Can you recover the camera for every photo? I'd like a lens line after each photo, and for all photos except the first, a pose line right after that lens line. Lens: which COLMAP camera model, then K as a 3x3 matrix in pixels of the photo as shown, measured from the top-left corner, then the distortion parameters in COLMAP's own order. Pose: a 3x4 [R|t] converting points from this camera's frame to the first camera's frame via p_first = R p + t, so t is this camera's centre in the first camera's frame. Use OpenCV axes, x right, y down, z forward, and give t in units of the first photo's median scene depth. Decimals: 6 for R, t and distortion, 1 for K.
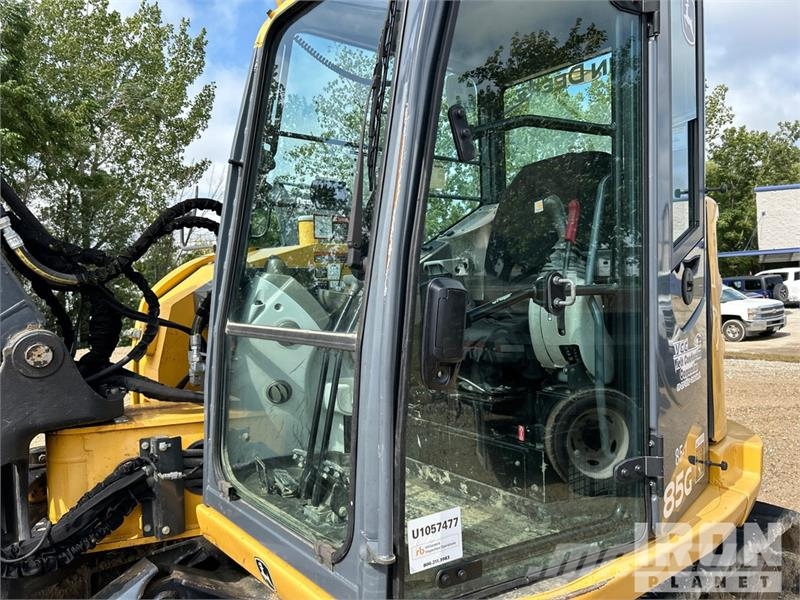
lens RADIAL K [[604.9, 0, 399.2], [0, 604.9, 309.9], [0, 0, 1]] dist [0.067783, -0.074429]
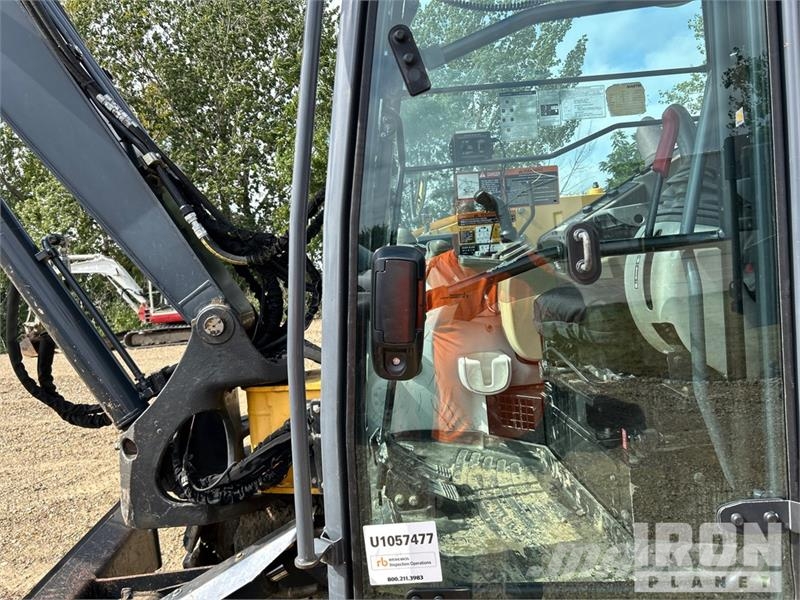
lens RADIAL K [[604.9, 0, 399.2], [0, 604.9, 309.9], [0, 0, 1]] dist [0.067783, -0.074429]
pose [[0.811949, -0.003162, -0.583720, 0.409213], [0.042949, 0.997599, 0.054337, -0.006760], [0.582147, -0.069189, 0.810135, 0.243827]]
